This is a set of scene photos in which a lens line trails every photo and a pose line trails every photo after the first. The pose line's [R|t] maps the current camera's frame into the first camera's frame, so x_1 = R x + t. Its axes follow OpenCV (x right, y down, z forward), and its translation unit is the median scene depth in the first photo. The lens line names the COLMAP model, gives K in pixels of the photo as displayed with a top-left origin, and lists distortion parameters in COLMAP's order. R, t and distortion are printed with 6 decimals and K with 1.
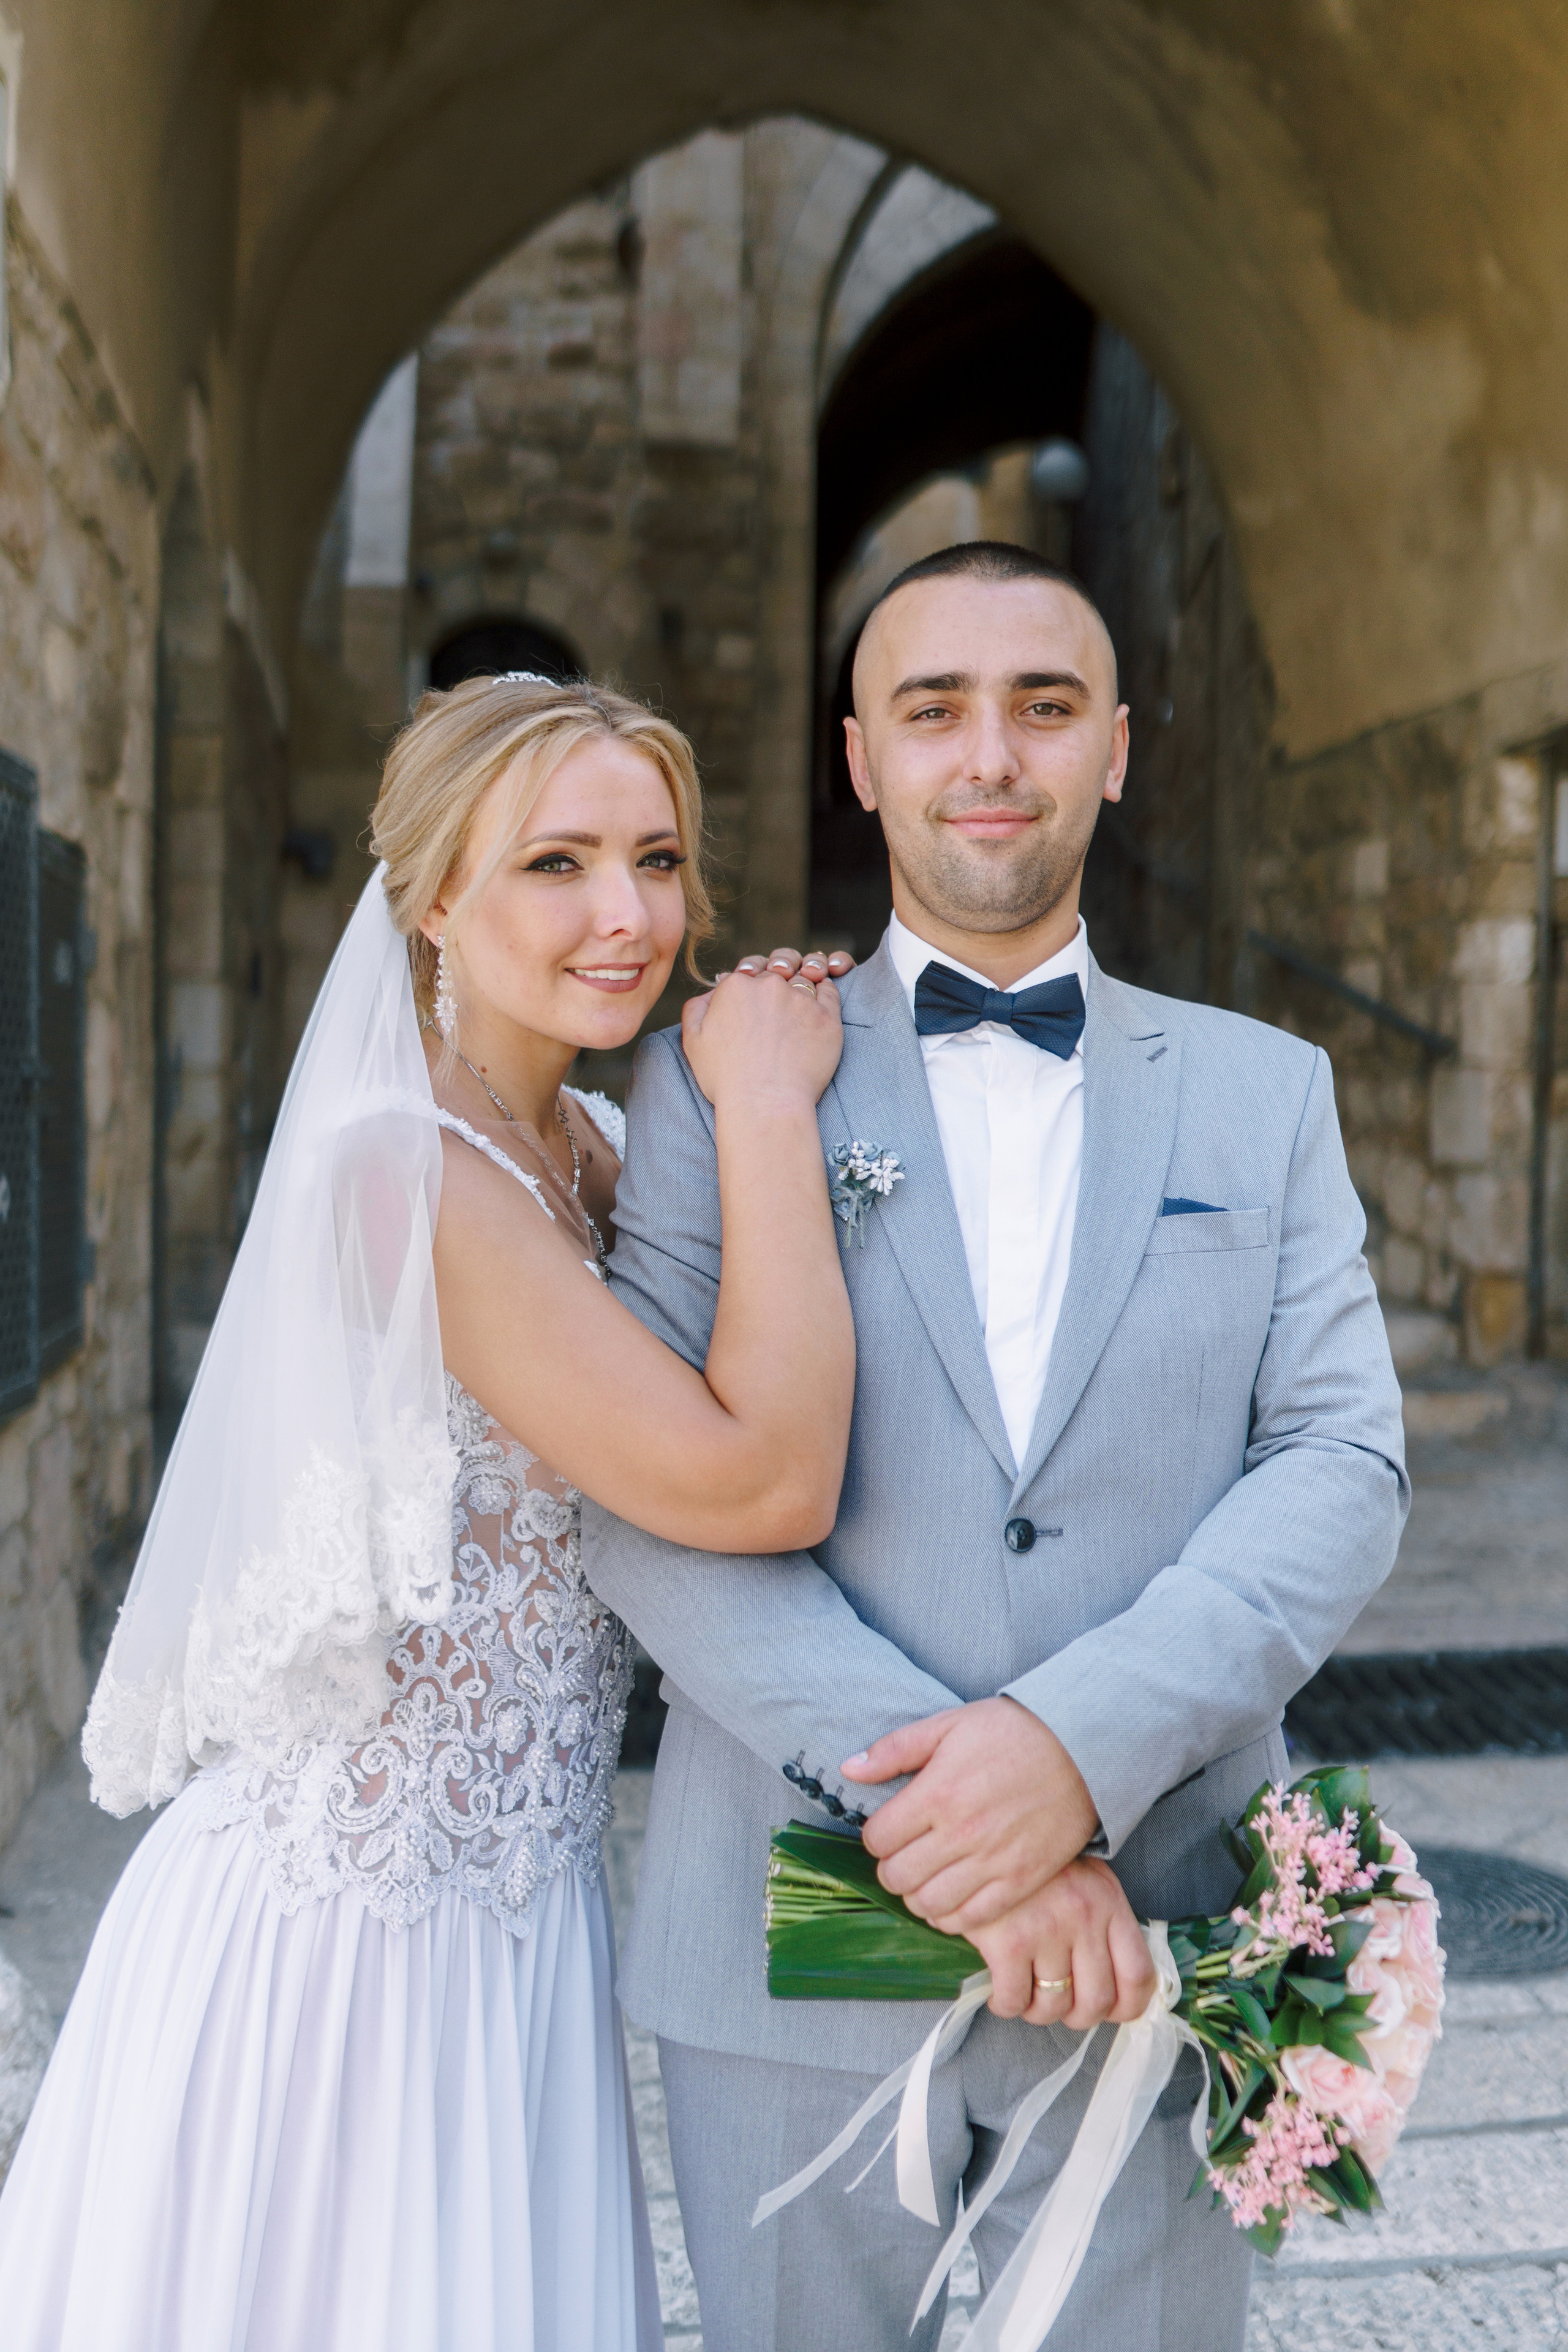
lens RADIAL K [[2480.3, 0, 784.0], [0, 2480.3, 1176.0], [0, 0, 1]] dist [-0.004400, 0.031509]
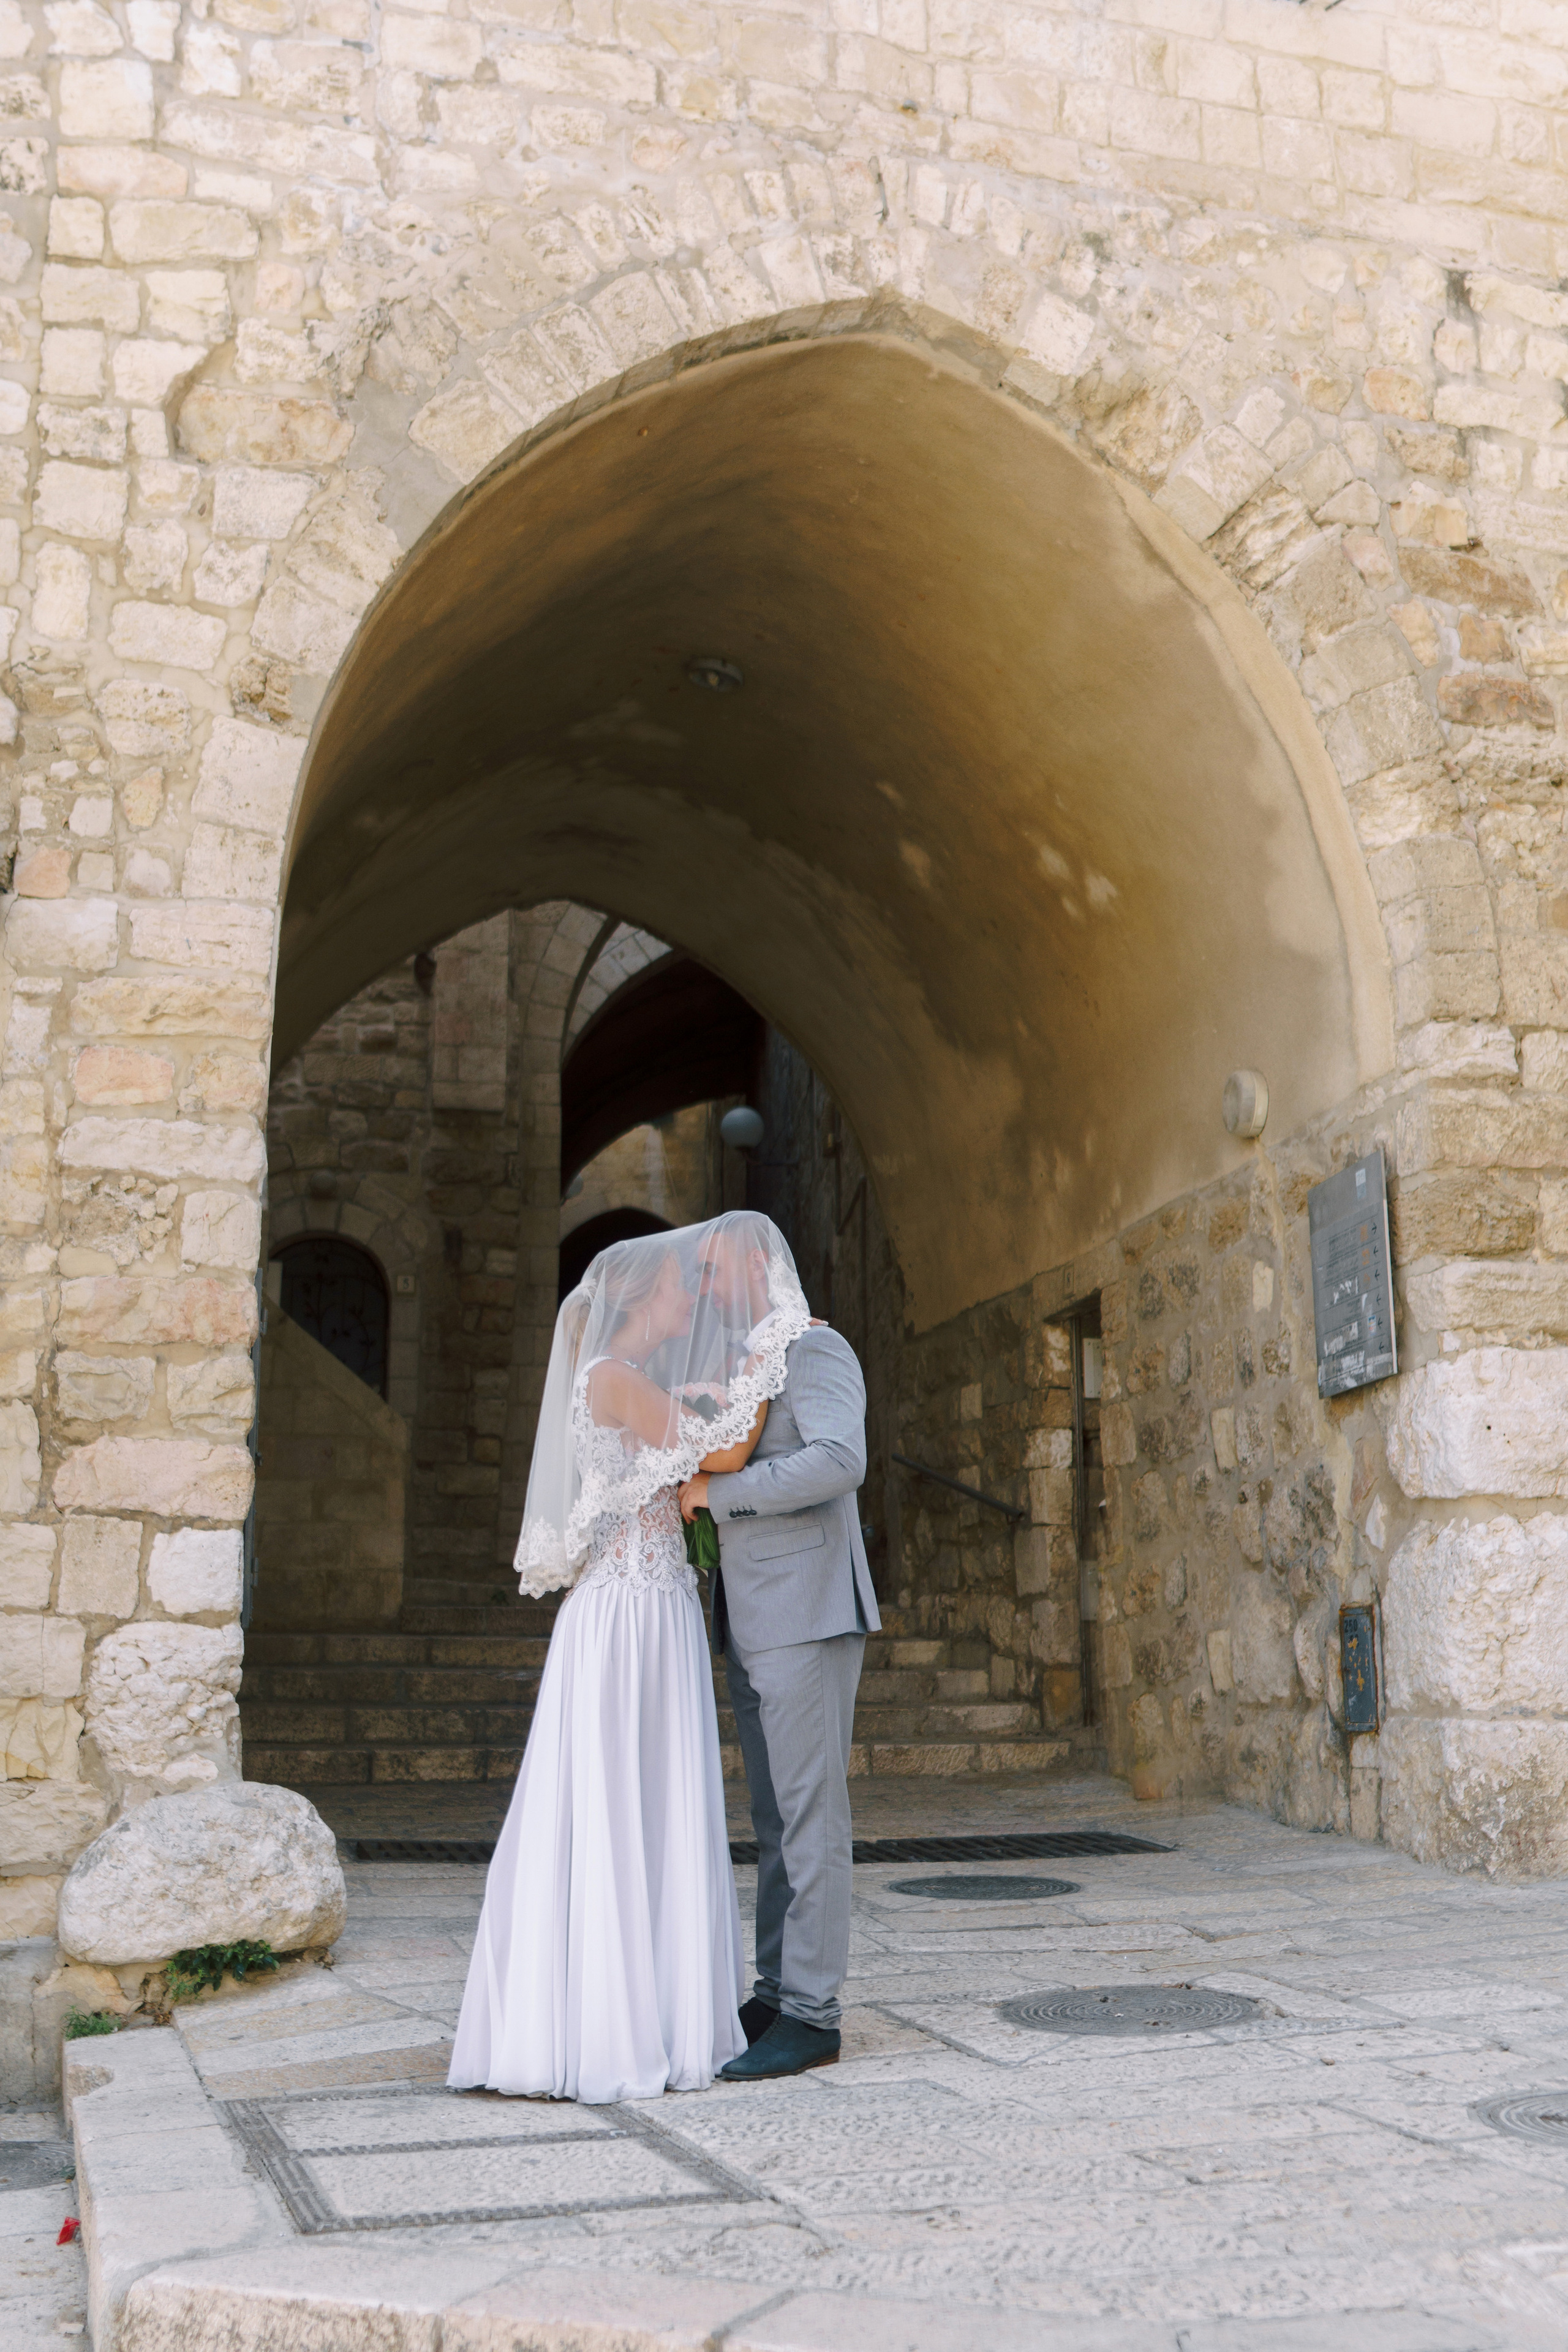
lens RADIAL K [[2480.3, 0, 784.0], [0, 2480.3, 1176.0], [0, 0, 1]] dist [-0.004400, 0.031509]
pose [[0.991399, 0.010388, 0.130463, -0.069508], [0.022207, 0.969038, -0.245913, 0.109080], [-0.128978, 0.246695, 0.960472, -0.448920]]
